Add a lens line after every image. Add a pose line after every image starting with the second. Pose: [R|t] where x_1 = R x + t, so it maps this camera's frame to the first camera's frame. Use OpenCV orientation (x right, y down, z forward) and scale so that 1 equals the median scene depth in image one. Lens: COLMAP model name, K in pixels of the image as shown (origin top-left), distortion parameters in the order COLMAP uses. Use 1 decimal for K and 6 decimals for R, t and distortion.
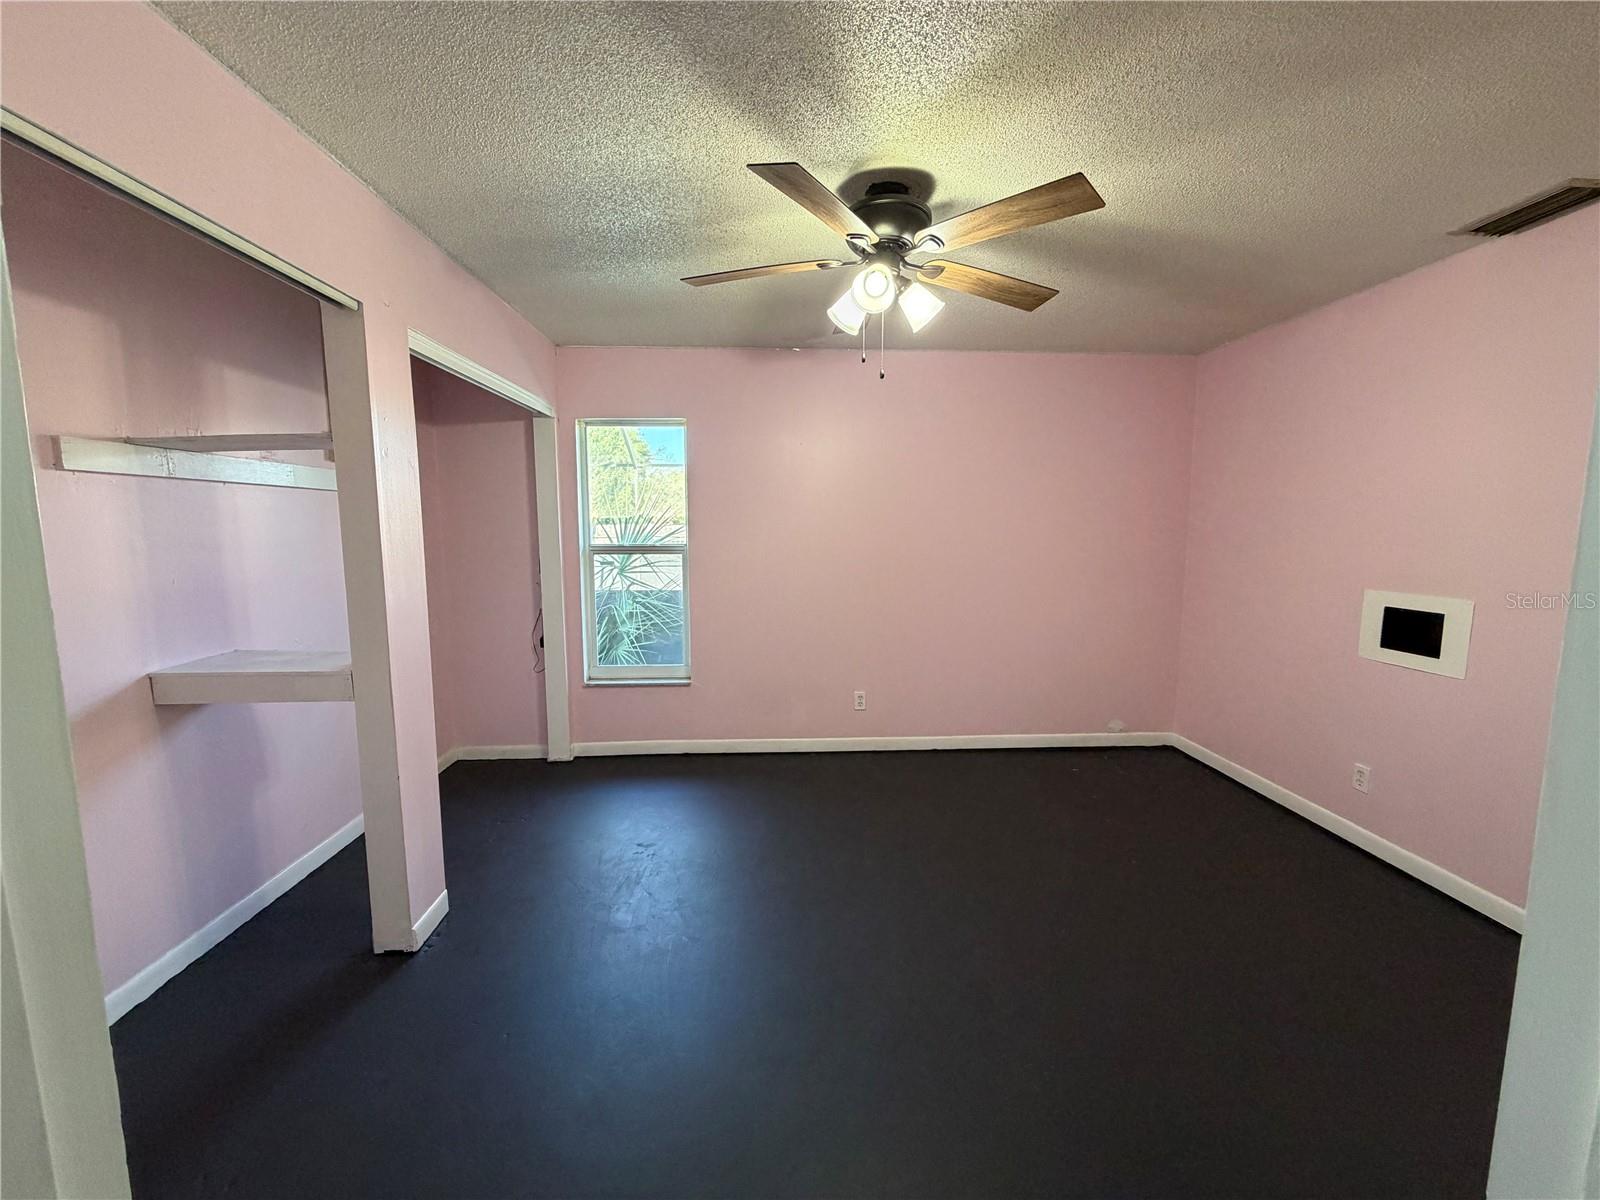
lens RADIAL K [[638.5, 0, 797.7], [0, 638.5, 594.0], [0, 0, 1]] dist [0.002237, -0.000018]
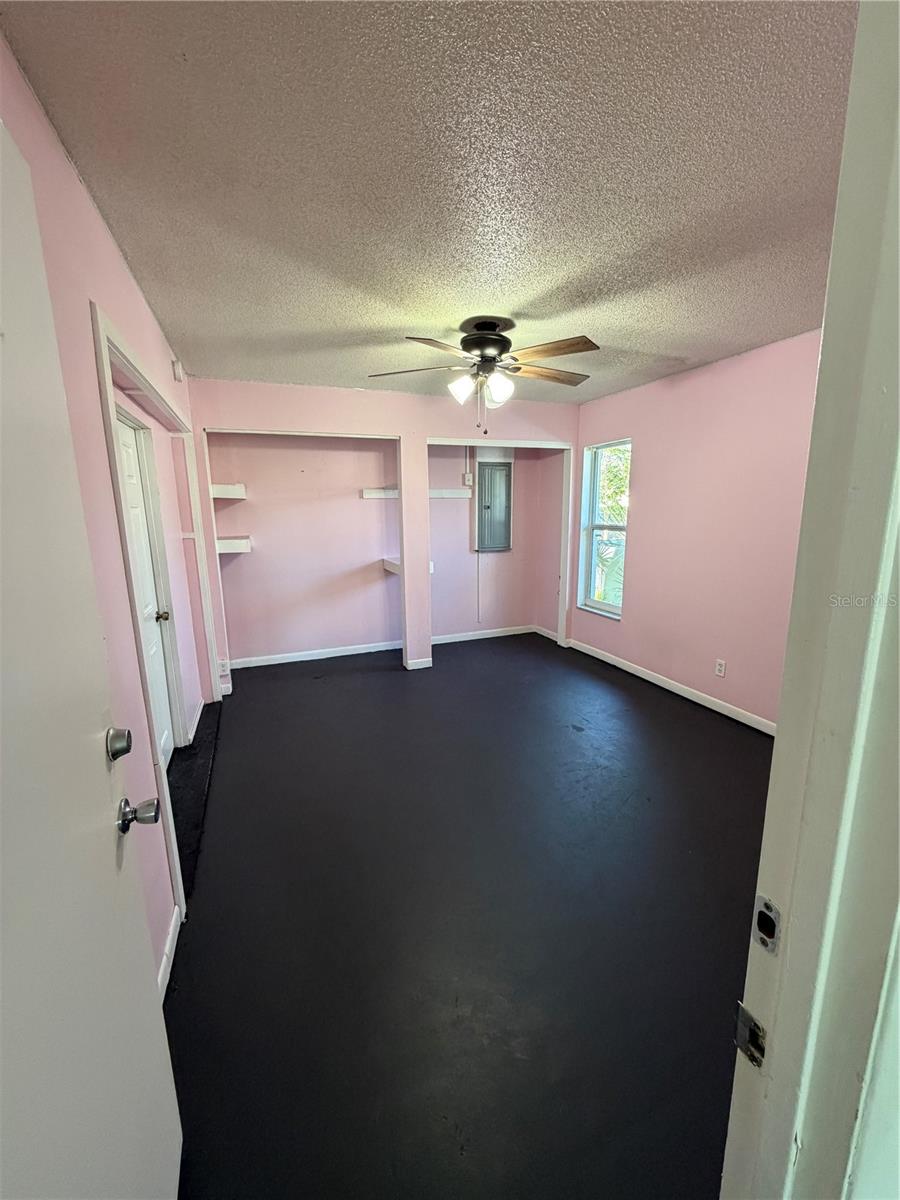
lens RADIAL K [[478.9, 0, 450.1], [0, 478.9, 603.0], [0, 0, 1]] dist [0.002237, -0.000018]
pose [[0.323018, 0.183235, -0.928485, 0.732264], [-0.092656, 0.982487, 0.161658, -0.042850], [0.941846, 0.033811, 0.334339, 0.253376]]
